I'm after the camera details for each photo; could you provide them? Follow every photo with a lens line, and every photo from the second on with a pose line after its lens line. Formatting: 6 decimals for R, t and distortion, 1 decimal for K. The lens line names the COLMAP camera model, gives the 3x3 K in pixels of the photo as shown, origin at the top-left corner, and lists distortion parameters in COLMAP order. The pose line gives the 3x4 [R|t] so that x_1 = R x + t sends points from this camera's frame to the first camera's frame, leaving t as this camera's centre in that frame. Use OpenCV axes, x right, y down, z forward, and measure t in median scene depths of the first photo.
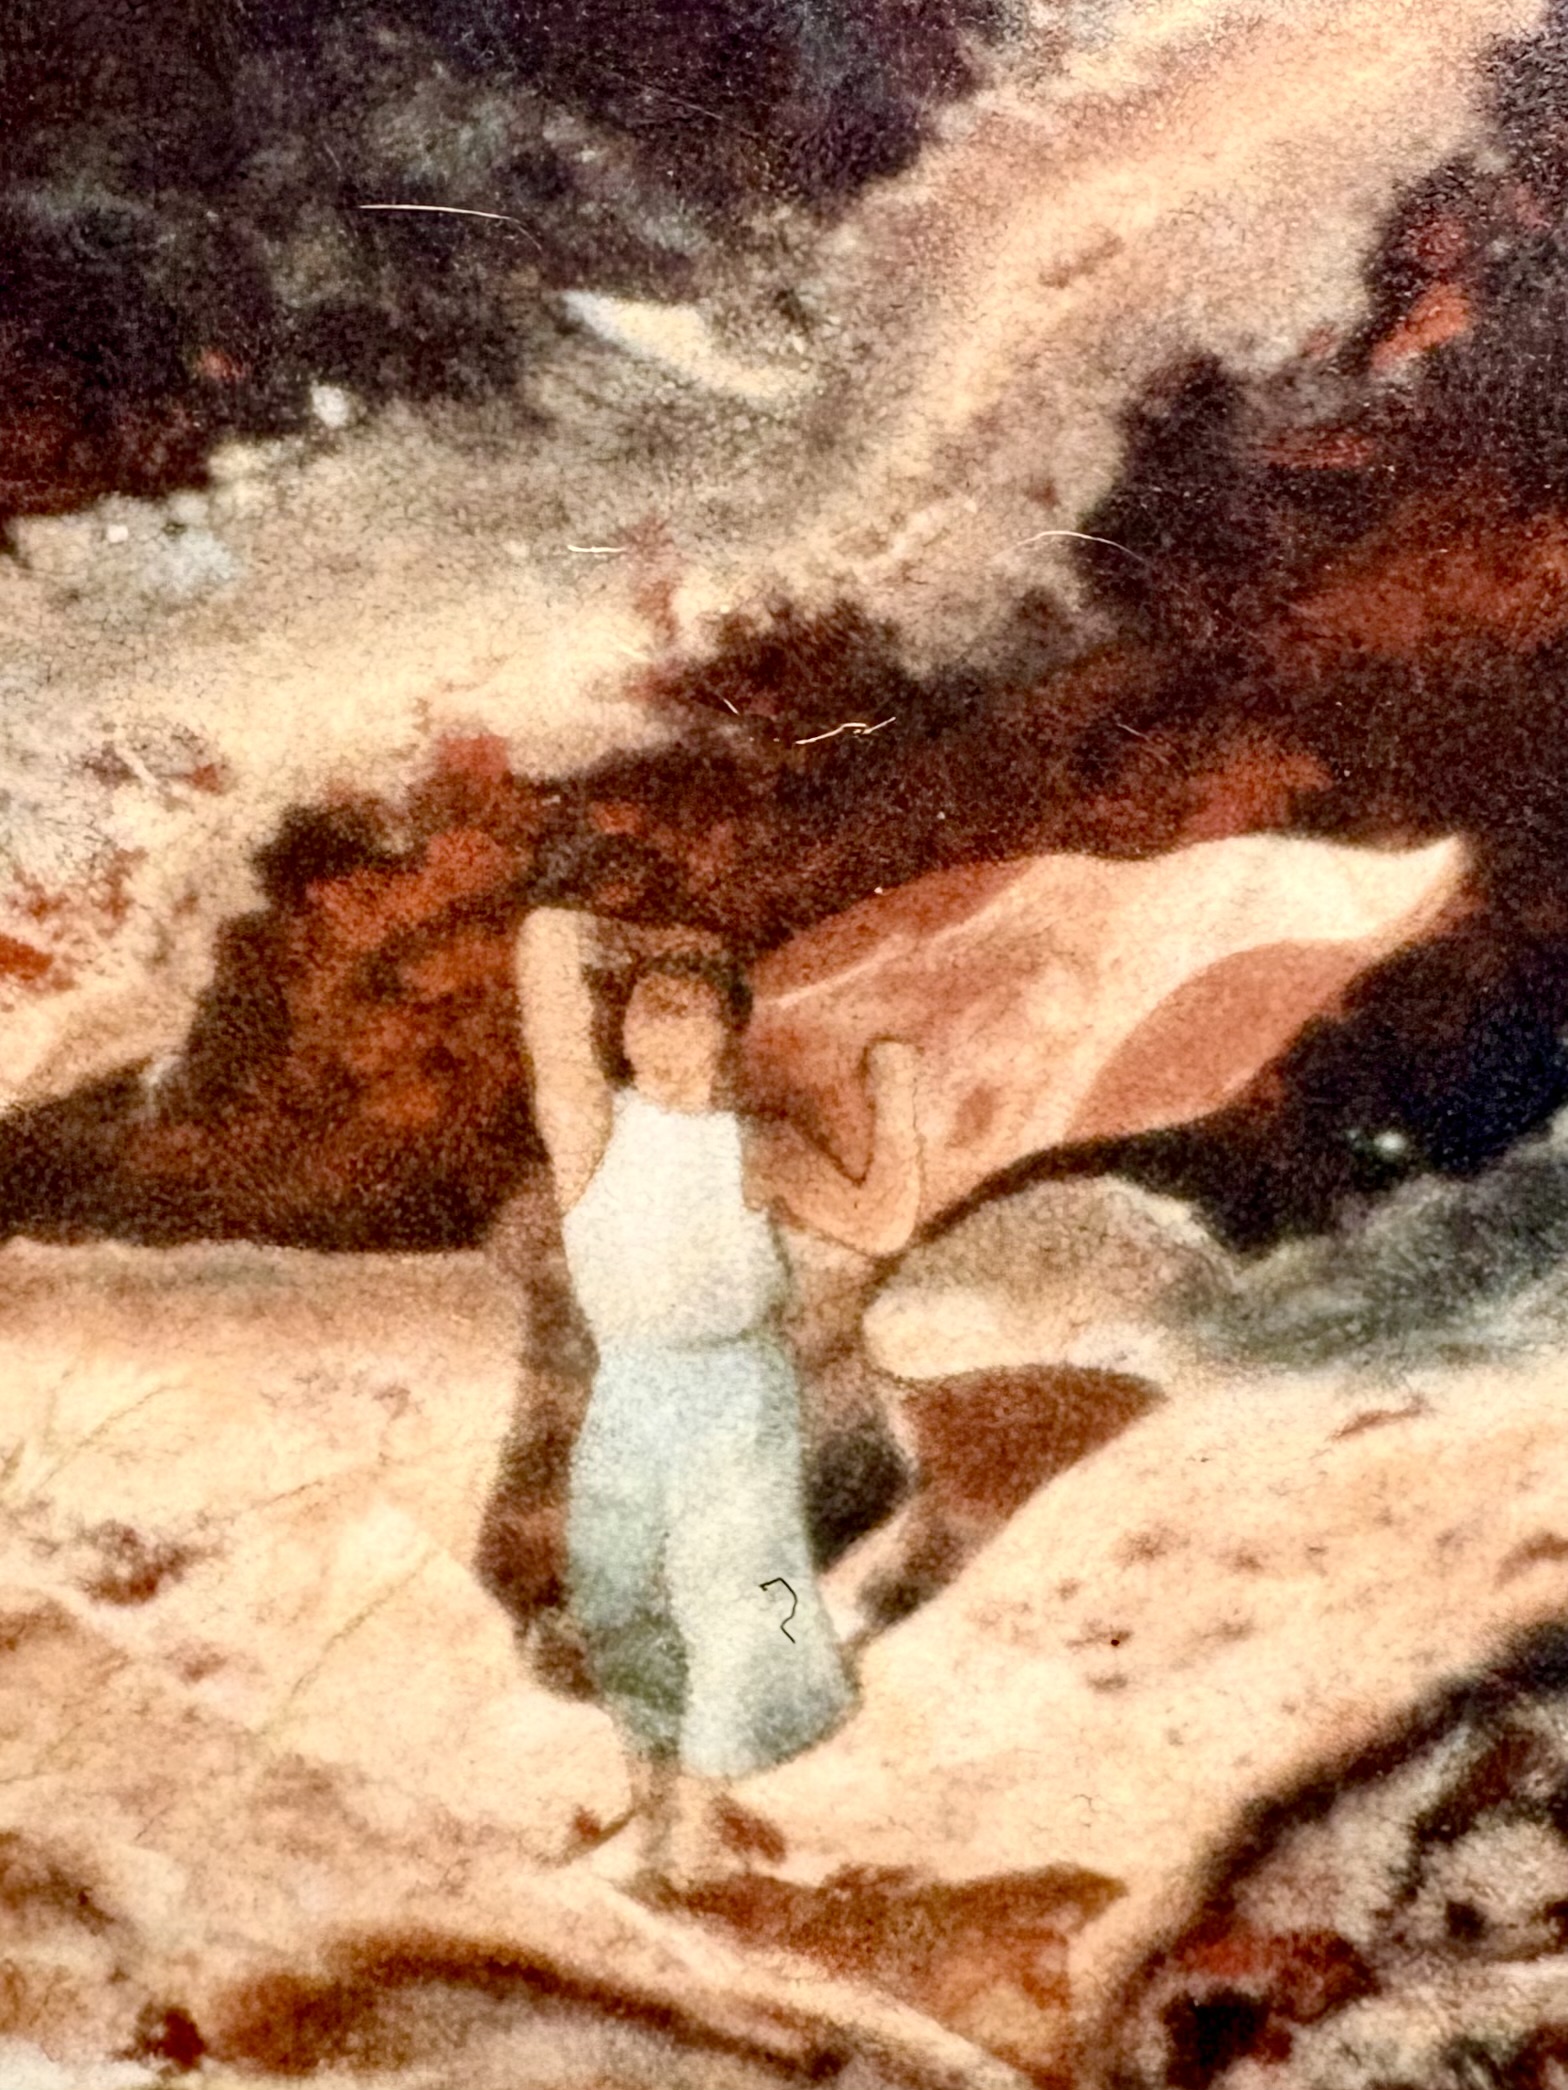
lens RADIAL K [[1569.3, 0, 775.1], [0, 1569.3, 1040.4], [0, 0, 1]] dist [0.000293, -0.002869]
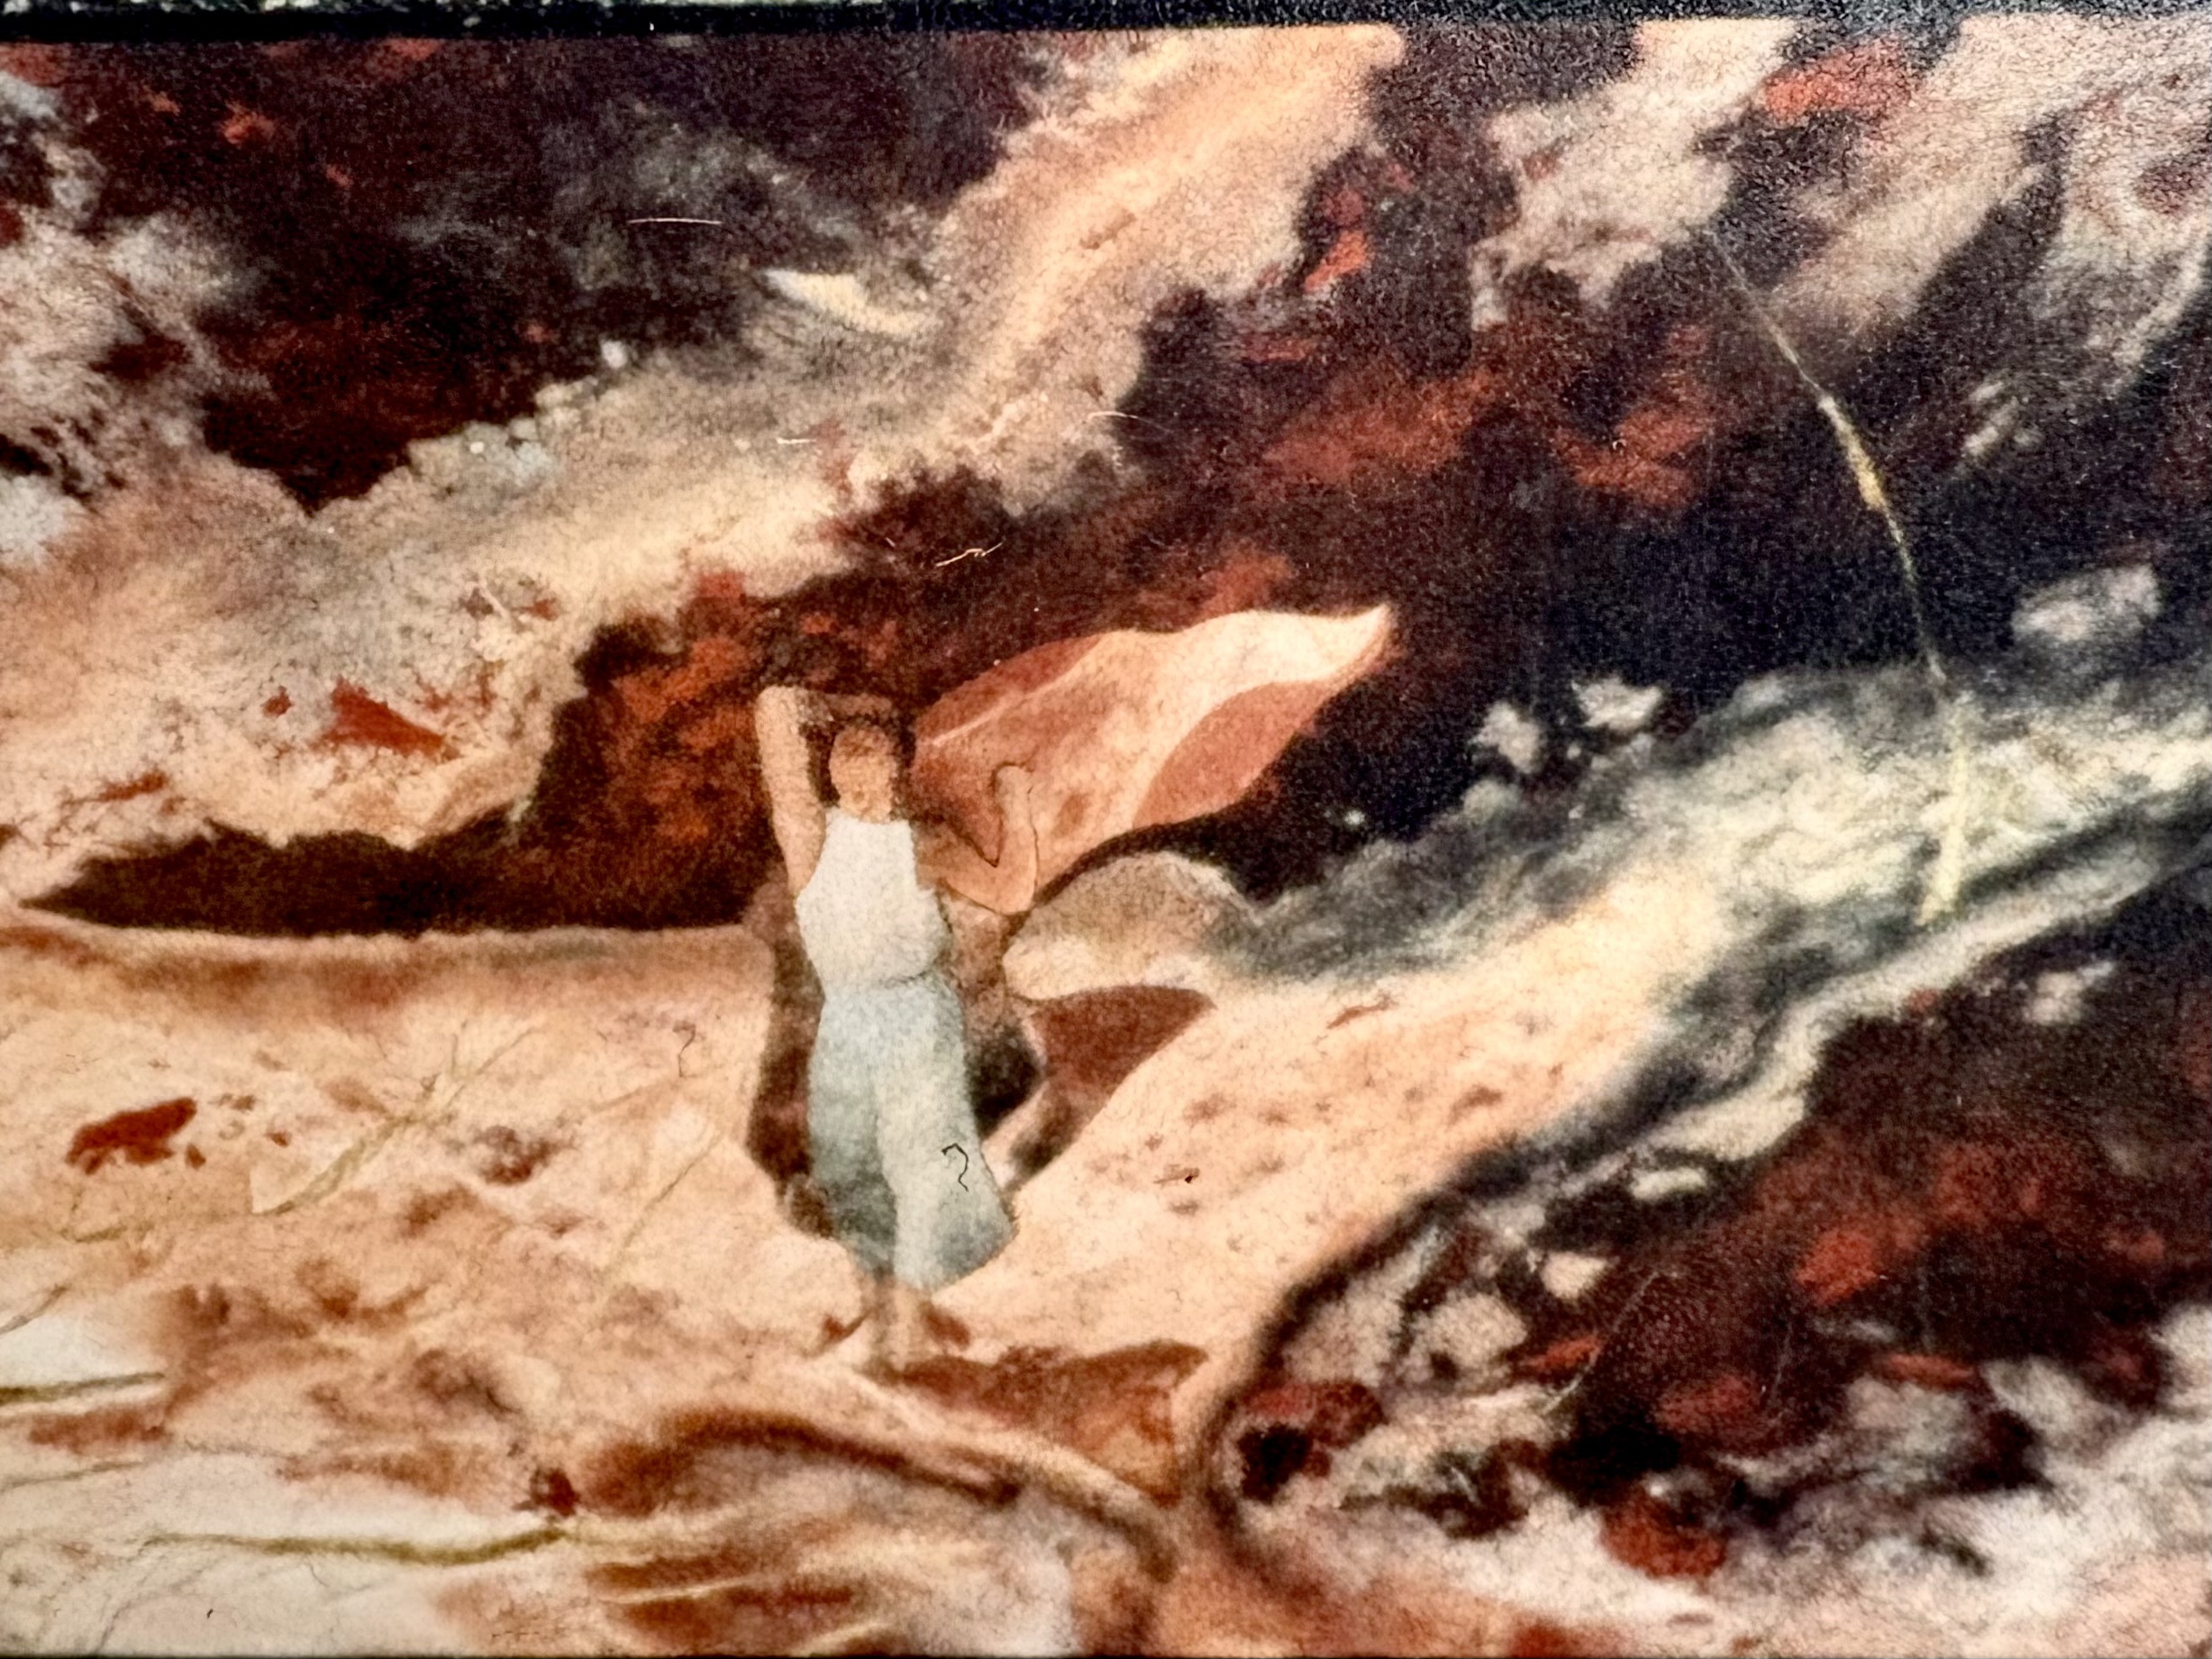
lens RADIAL K [[1661.0, 0, 1107.9], [0, 1661.0, 834.0], [0, 0, 1]] dist [0.000293, -0.002869]
pose [[0.984425, -0.064018, 0.163732, -0.095610], [0.060482, 0.997818, 0.026494, 0.029251], [-0.165071, -0.016178, 0.986149, -0.544370]]
